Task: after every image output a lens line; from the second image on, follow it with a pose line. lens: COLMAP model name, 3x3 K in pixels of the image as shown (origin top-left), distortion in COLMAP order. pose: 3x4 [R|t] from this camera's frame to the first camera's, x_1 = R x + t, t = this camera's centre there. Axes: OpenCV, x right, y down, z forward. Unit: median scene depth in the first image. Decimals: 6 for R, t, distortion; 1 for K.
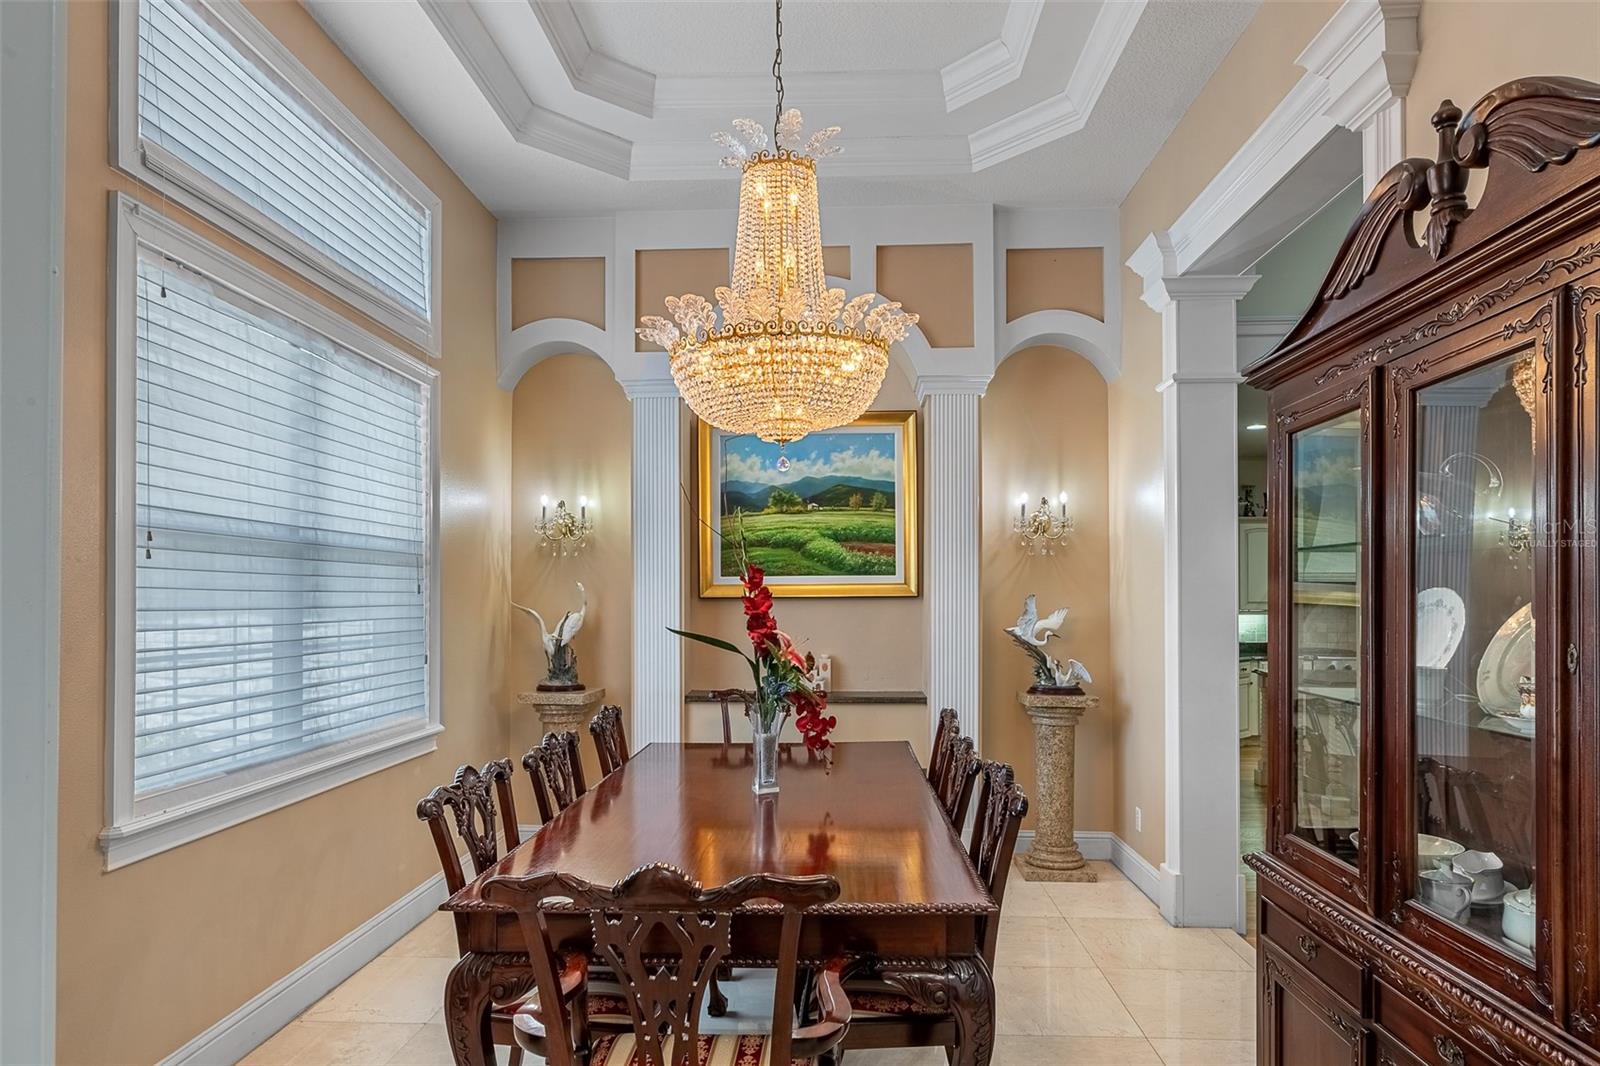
lens RADIAL K [[957.3, 0, 800.7], [0, 957.3, 590.4], [0, 0, 1]] dist [-0.004913, 0.000255]
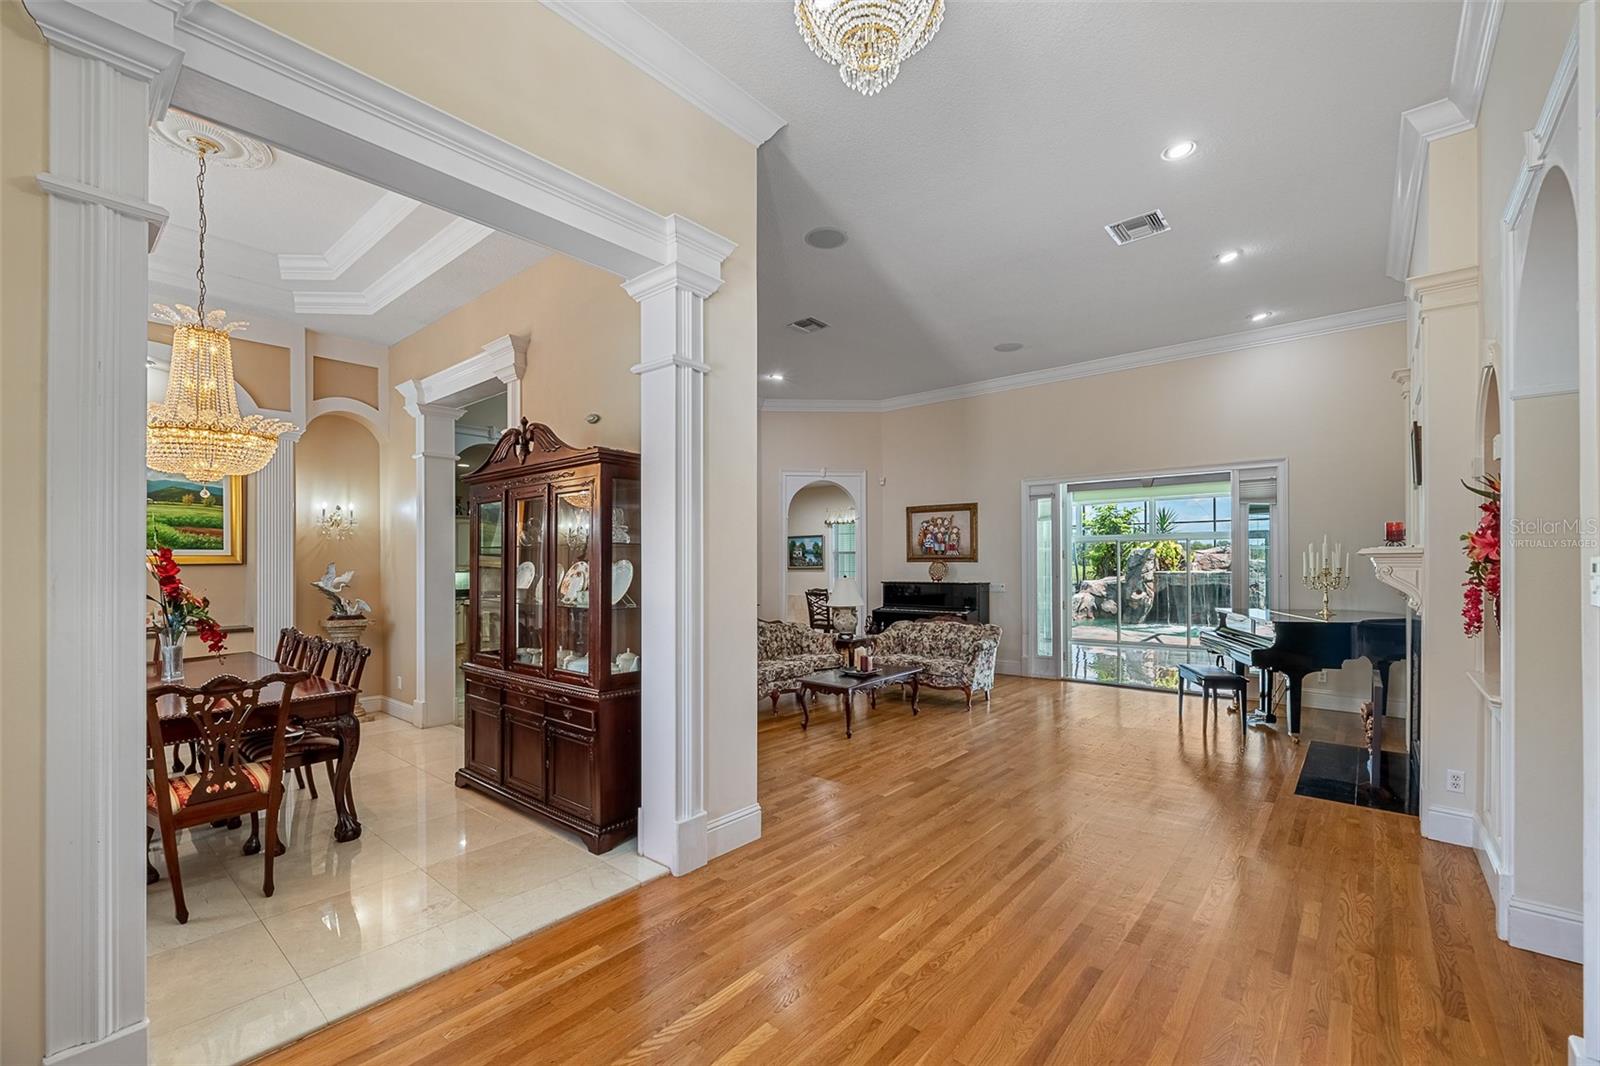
lens RADIAL K [[664.0, 0, 799.1], [0, 664.0, 558.8], [0, 0, 1]] dist [-0.000128, 0.000025]
pose [[0.609863, 0.002343, 0.792504, -0.190904], [-0.005326, 0.999985, 0.001142, -0.008179], [-0.792489, -0.004917, 0.609866, -0.391172]]
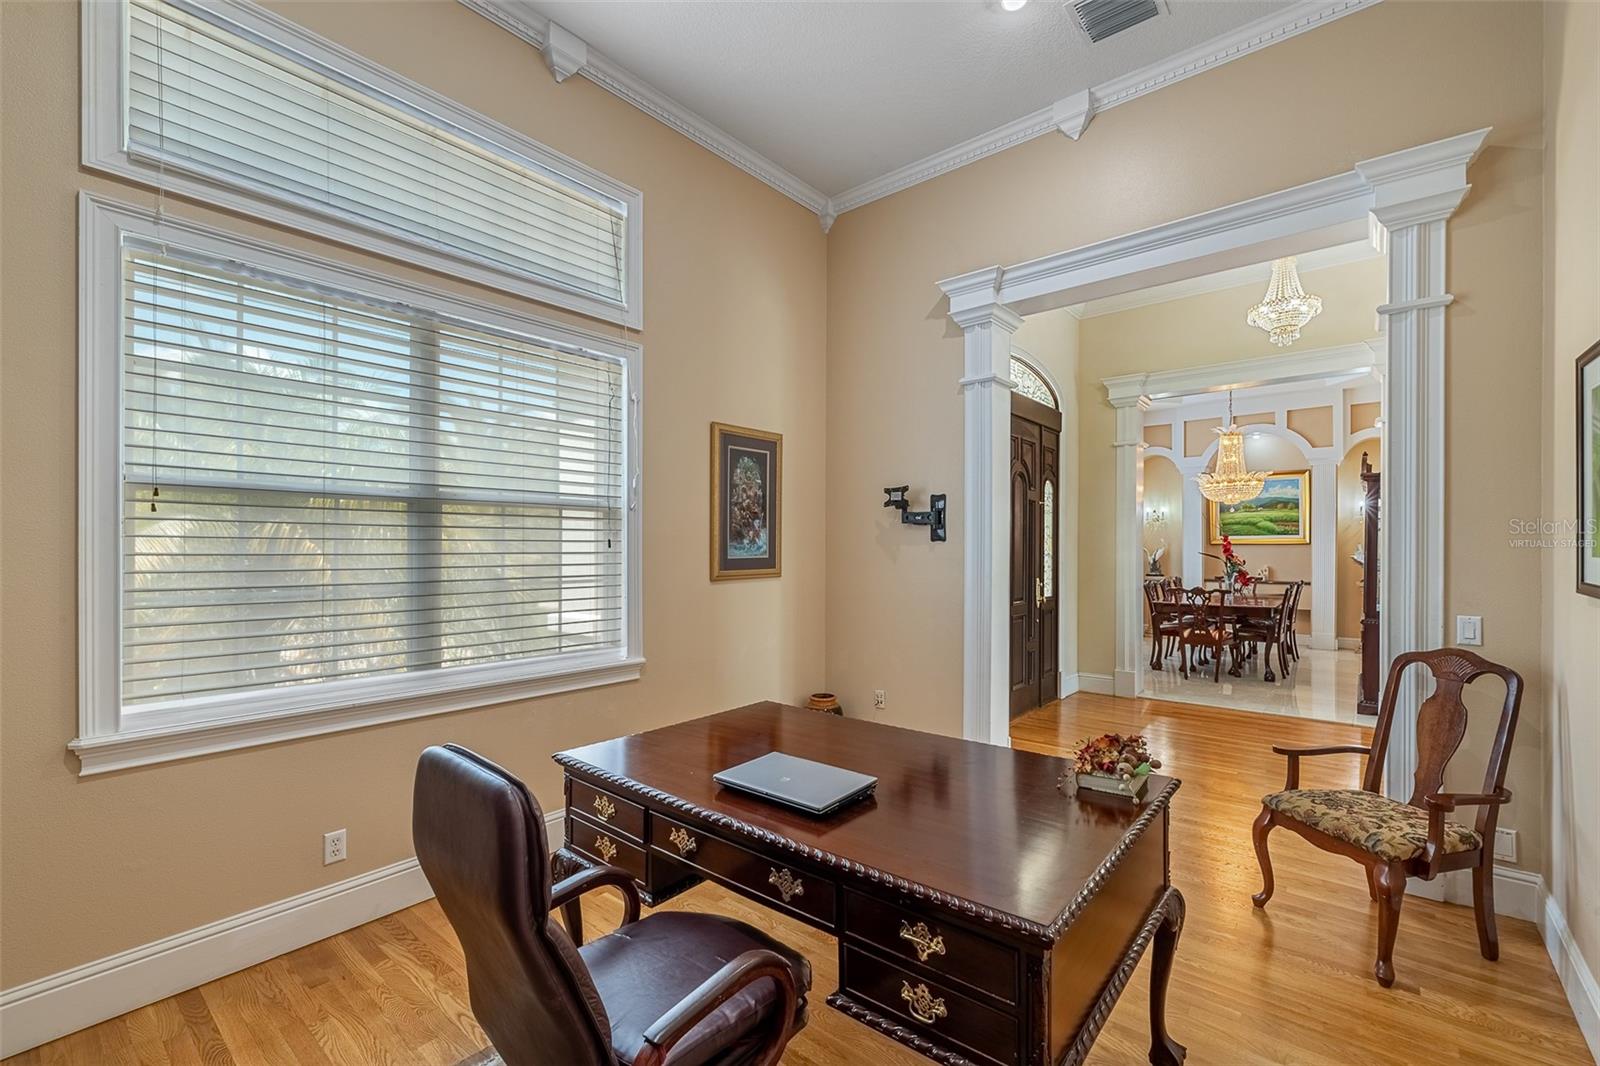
lens RADIAL K [[686.0, 0, 806.4], [0, 686.0, 548.4], [0, 0, 1]] dist [-0.000357, -0.000035]
pose [[0.798197, 0.003685, -0.602385, 0.160776], [0.004768, 0.999911, 0.012434, -0.010396], [0.602377, -0.012797, 0.798109, -1.311385]]
